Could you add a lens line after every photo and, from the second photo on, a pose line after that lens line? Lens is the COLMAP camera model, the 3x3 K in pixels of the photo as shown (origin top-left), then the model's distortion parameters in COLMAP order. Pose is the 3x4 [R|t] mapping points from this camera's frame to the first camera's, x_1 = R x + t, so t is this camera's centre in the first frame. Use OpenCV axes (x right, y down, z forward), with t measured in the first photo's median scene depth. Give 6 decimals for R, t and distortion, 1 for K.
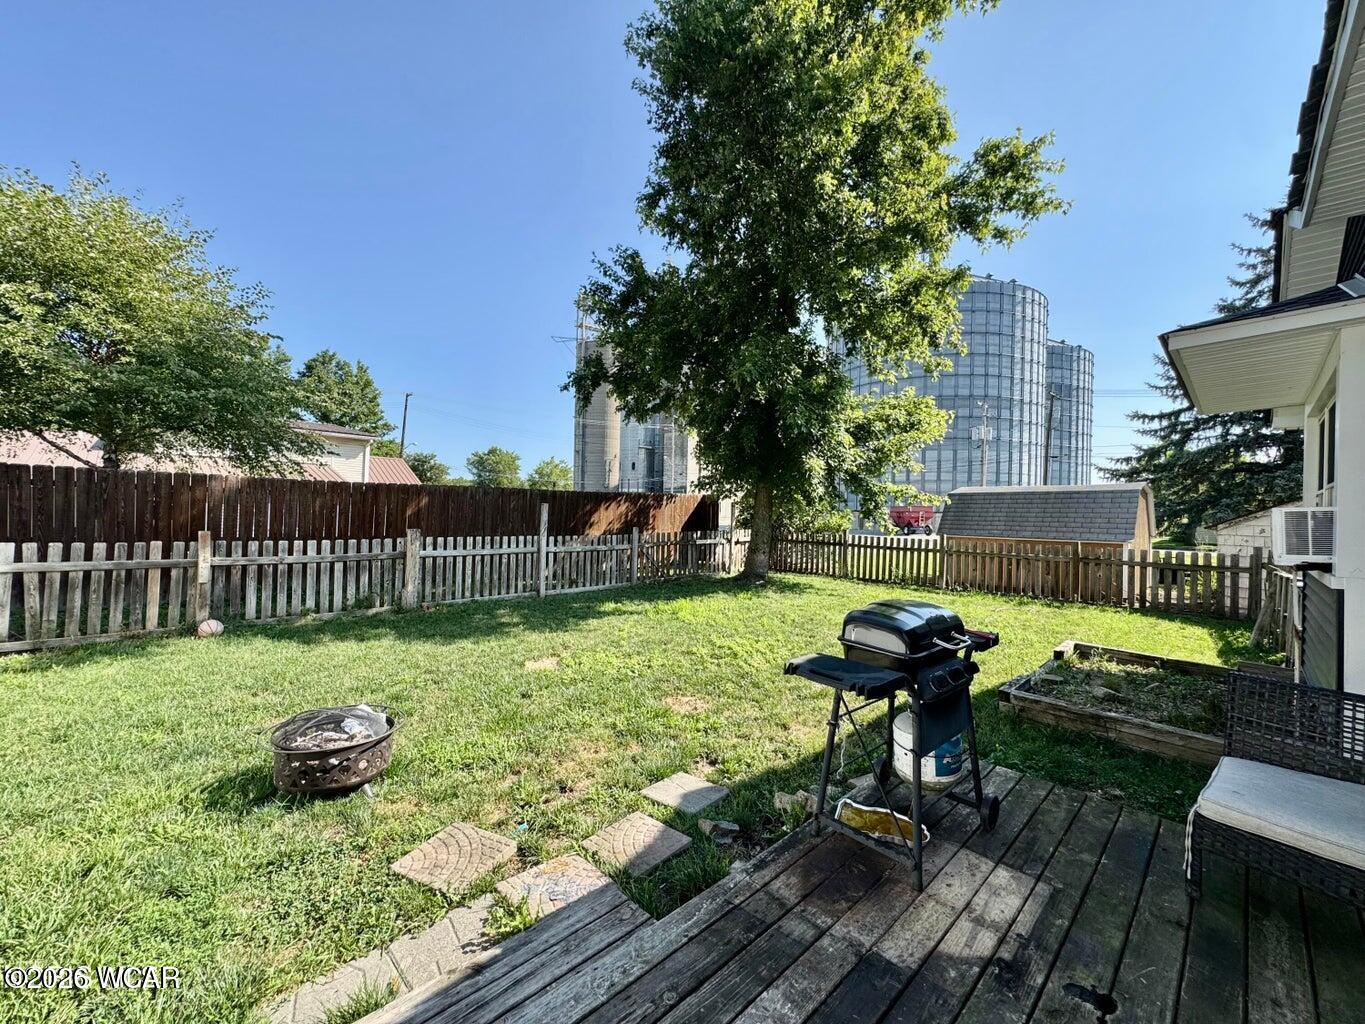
lens RADIAL K [[547.1, 0, 683.3], [0, 547.1, 509.5], [0, 0, 1]] dist [-0.005657, 0.000944]
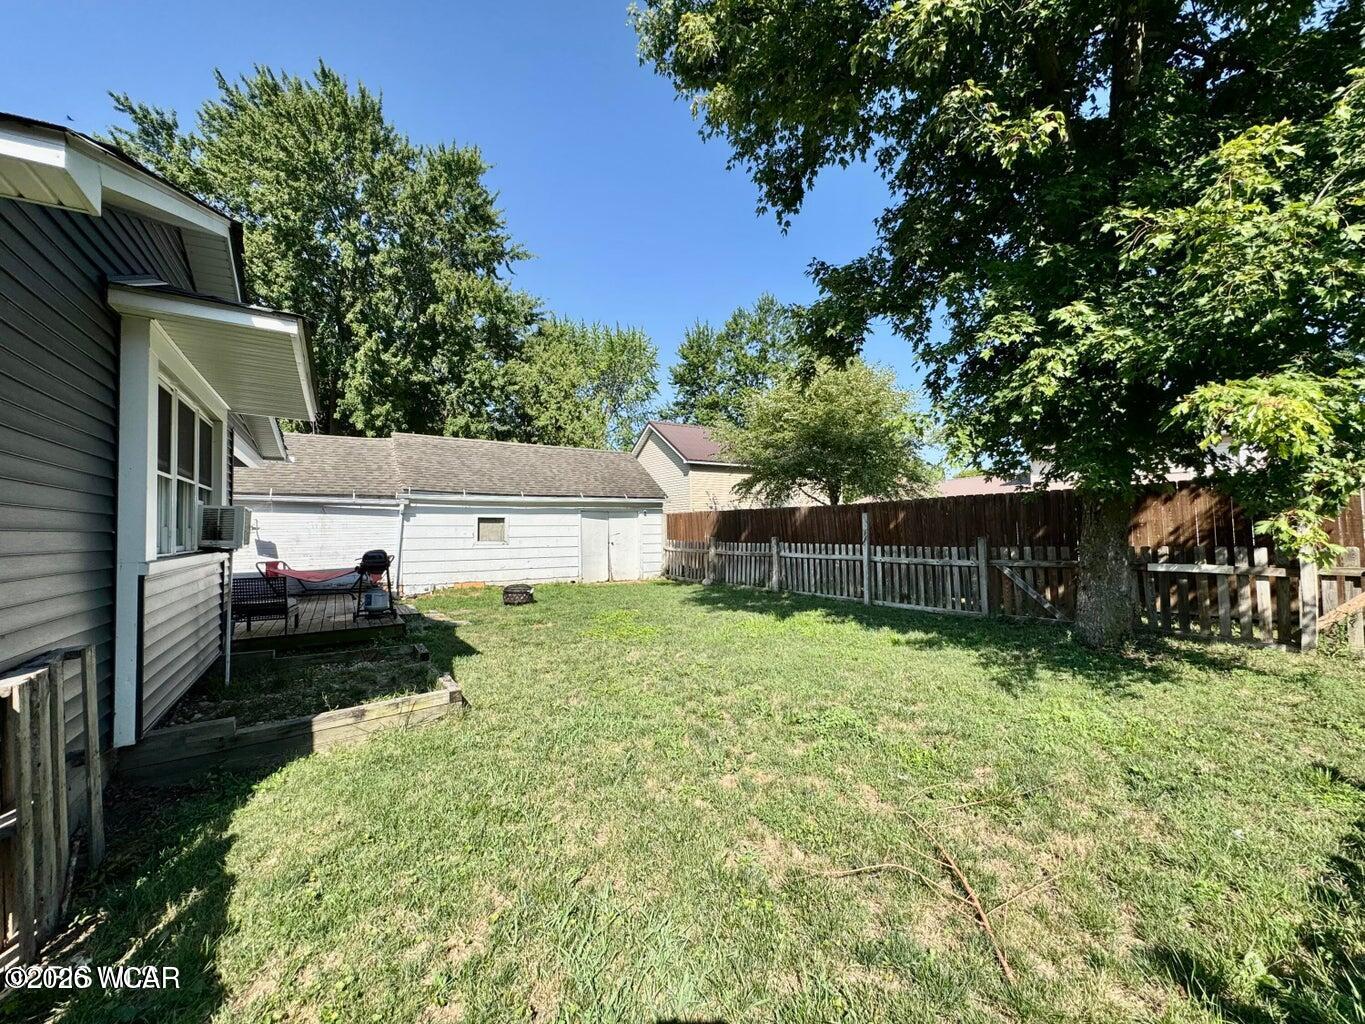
lens RADIAL K [[547.1, 0, 676.1], [0, 547.1, 510.2], [0, 0, 1]] dist [-0.005657, 0.000944]
pose [[-0.215917, -0.054338, -0.974898, 0.856985], [0.011837, 0.998231, -0.058261, 0.041048], [0.976340, -0.024119, -0.214892, 0.919875]]
